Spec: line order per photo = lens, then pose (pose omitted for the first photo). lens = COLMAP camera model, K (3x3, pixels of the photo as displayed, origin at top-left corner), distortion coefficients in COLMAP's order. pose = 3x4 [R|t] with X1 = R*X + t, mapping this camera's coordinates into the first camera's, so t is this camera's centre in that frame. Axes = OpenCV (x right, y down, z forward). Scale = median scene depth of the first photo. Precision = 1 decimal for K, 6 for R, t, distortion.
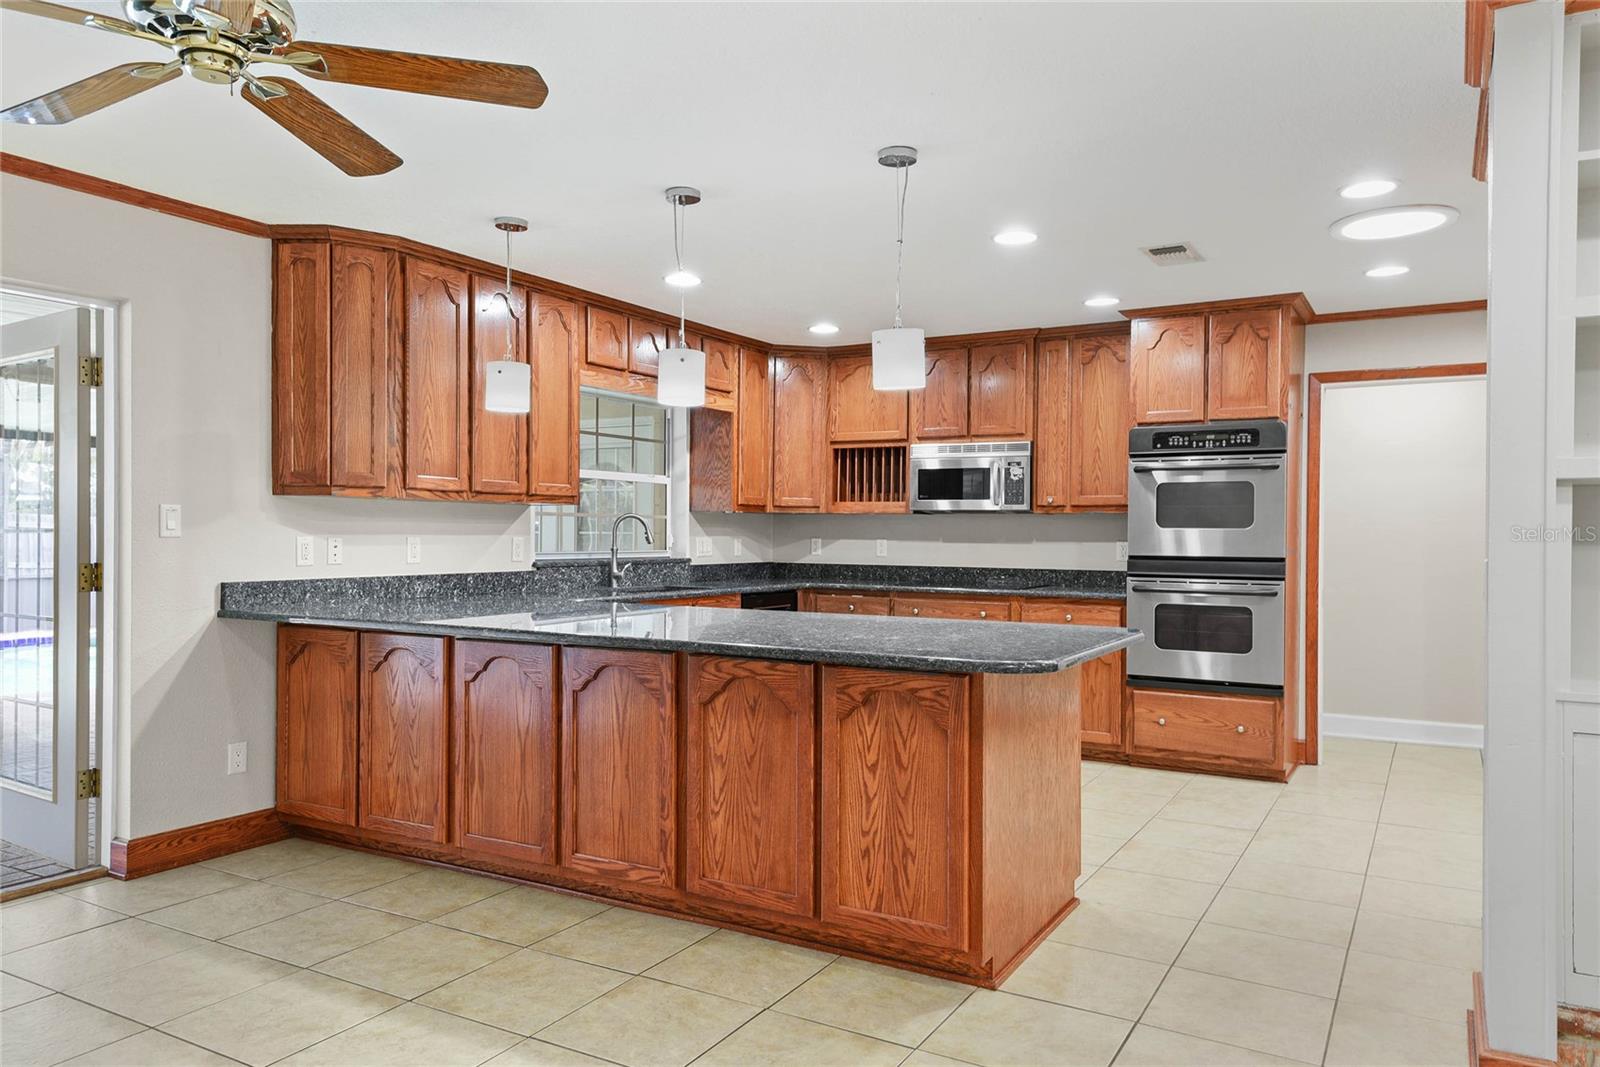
lens RADIAL K [[1100.3, 0, 800.0], [0, 1100.3, 533.5], [0, 0, 1]] dist [0.064988, -0.047864]
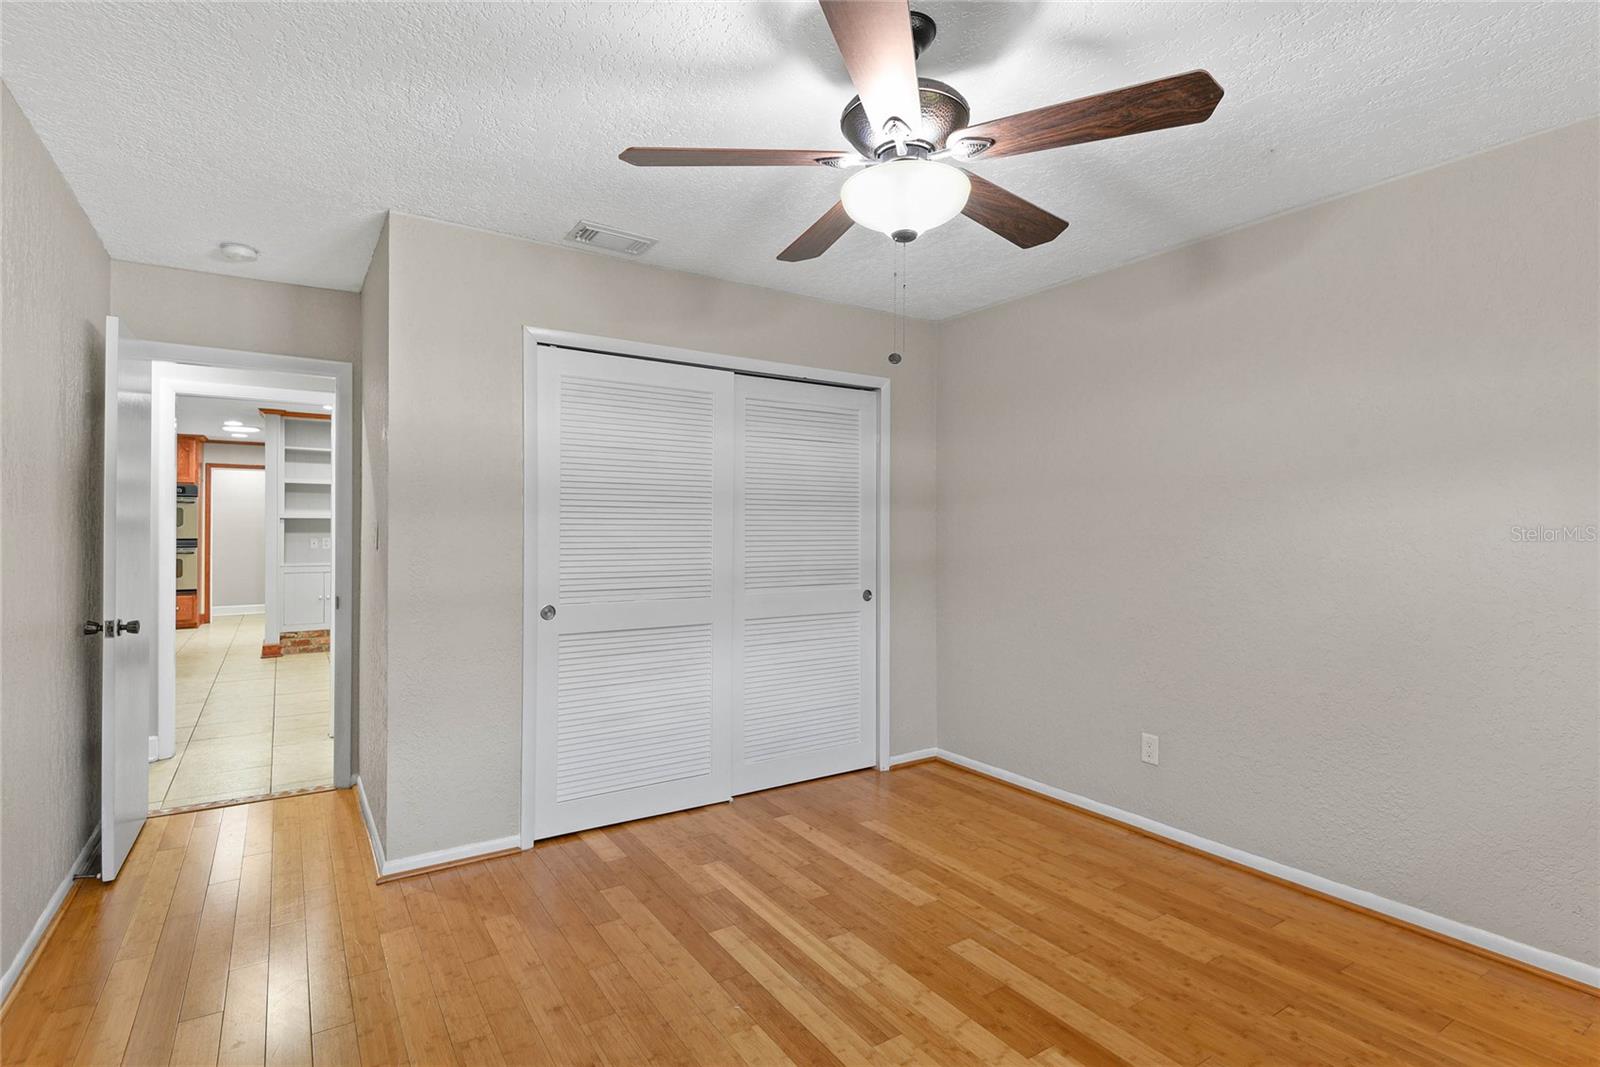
lens RADIAL K [[781.6, 0, 800.0], [0, 781.6, 533.5], [0, 0, 1]] dist [-0.000956, -0.000197]
pose [[0.447429, -0.008168, 0.894282, -0.534332], [-0.001980, 0.999947, 0.010124, -0.009769], [-0.894317, -0.006301, 0.447389, -1.011315]]
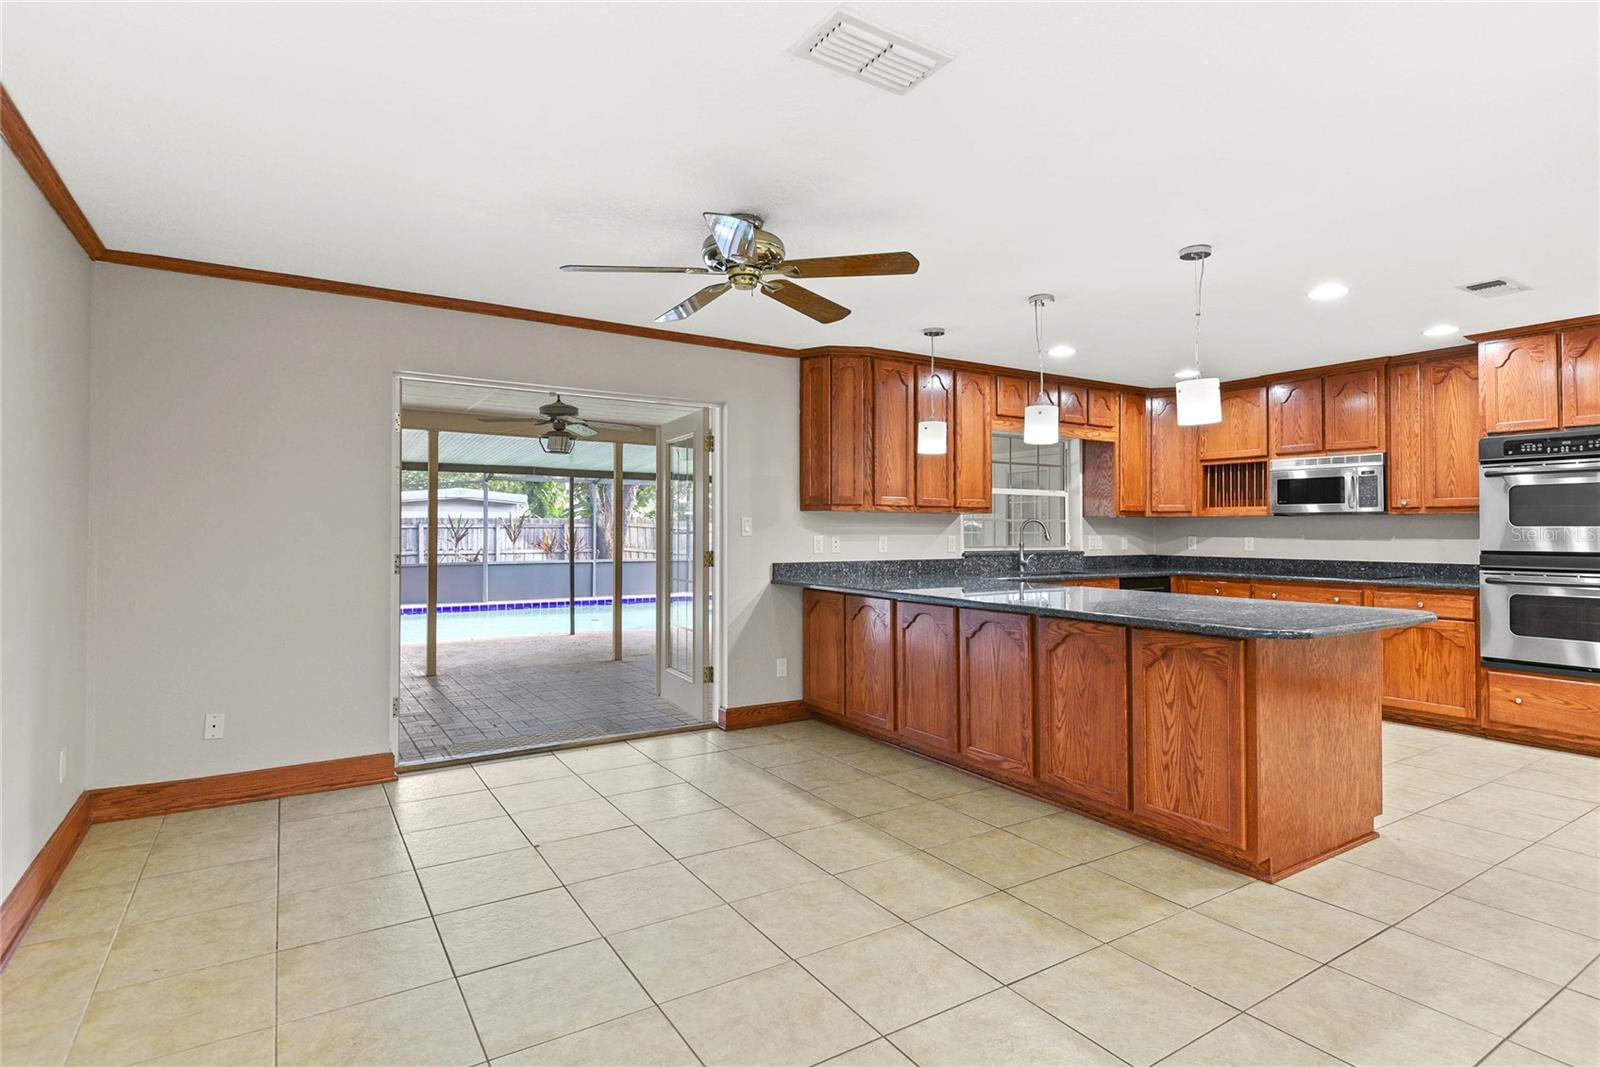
lens RADIAL K [[813.0, 0, 805.8], [0, 813.0, 514.2], [0, 0, 1]] dist [0.023194, -0.026471]
pose [[0.886133, -0.014655, -0.463199, 0.076445], [0.003806, 0.999696, -0.024349, 0.000097], [0.463415, 0.019814, 0.885920, -0.057088]]
